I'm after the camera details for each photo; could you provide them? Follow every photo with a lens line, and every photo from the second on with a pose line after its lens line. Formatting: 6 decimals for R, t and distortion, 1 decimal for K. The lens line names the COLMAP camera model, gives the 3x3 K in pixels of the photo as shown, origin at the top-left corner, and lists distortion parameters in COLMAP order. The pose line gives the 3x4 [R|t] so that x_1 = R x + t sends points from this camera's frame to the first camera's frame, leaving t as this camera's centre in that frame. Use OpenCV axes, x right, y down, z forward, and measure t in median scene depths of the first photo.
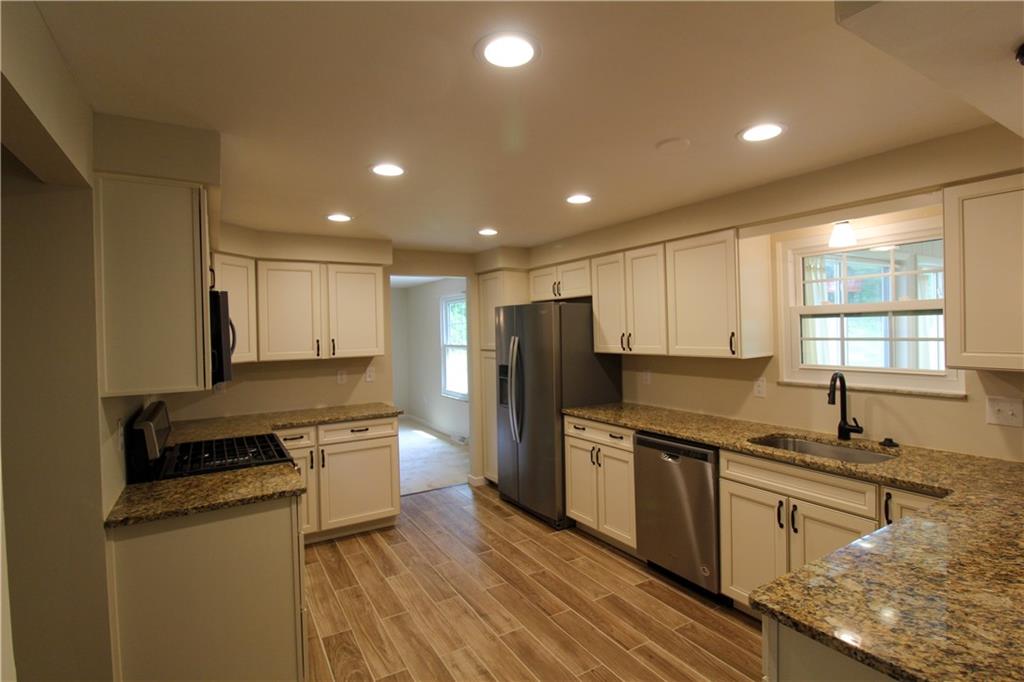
lens RADIAL K [[500.2, 0, 517.9], [0, 500.2, 332.1], [0, 0, 1]] dist [-0.000709, -0.011153]
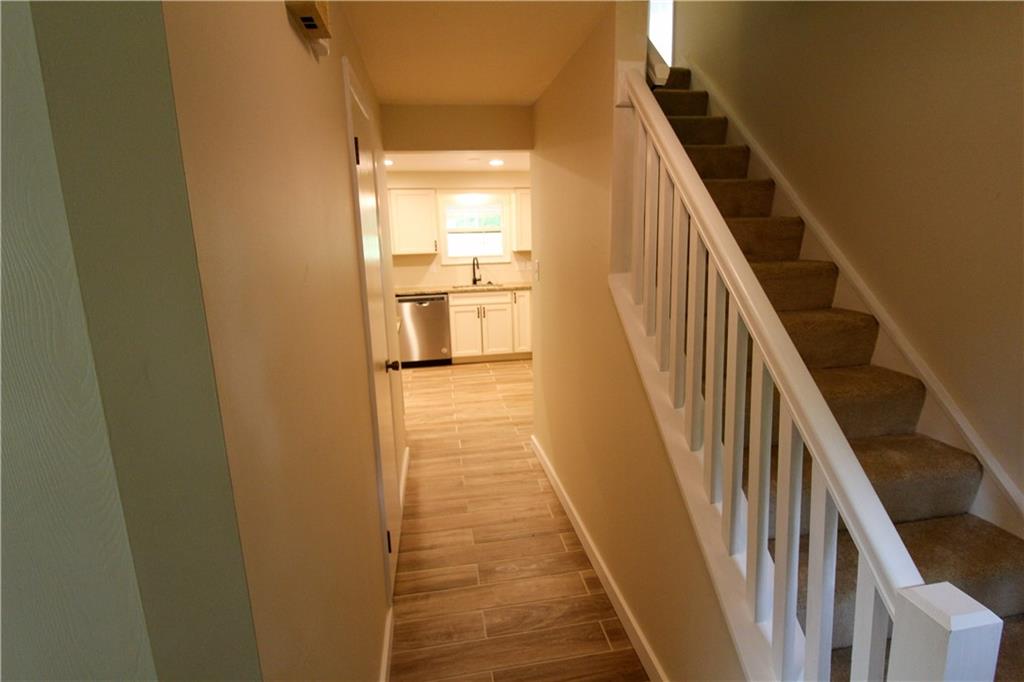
lens RADIAL K [[507.4, 0, 515.6], [0, 507.4, 337.1], [0, 0, 1]] dist [-0.001533, -0.009464]
pose [[0.370191, -0.169312, 0.913396, -1.290917], [0.025047, 0.984712, 0.172380, 0.036237], [-0.928618, -0.040936, 0.368772, -0.090972]]
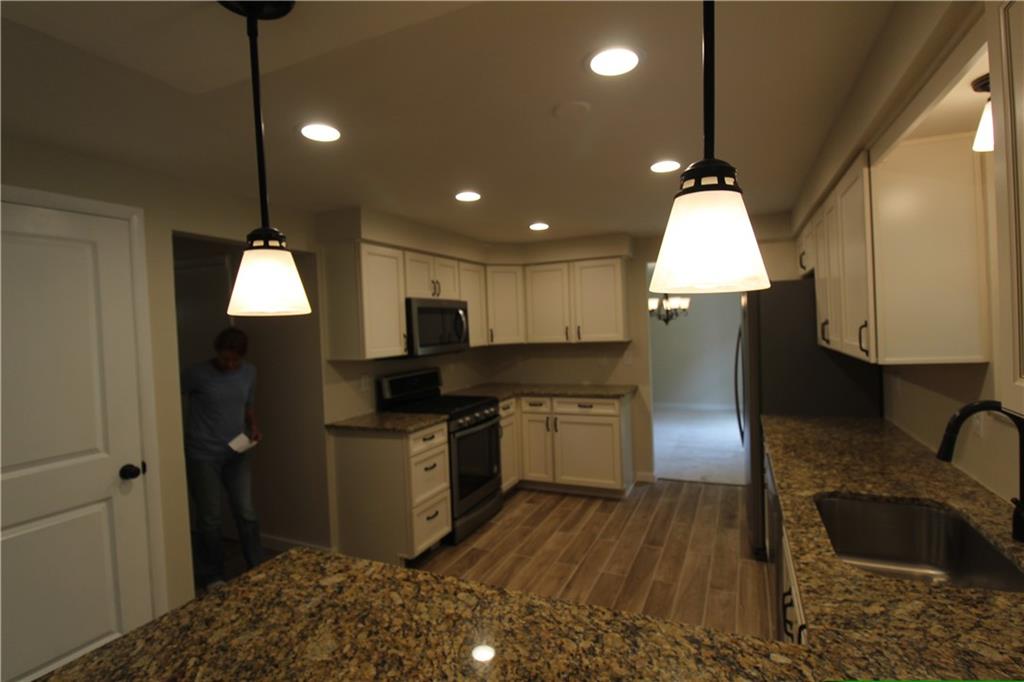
lens RADIAL K [[500.2, 0, 517.9], [0, 500.2, 332.1], [0, 0, 1]] dist [-0.000709, -0.011153]
pose [[0.571919, 0.012333, -0.820217, 0.619581], [0.020167, 0.999373, 0.029088, -0.010552], [0.820062, -0.033177, 0.571312, 0.264023]]
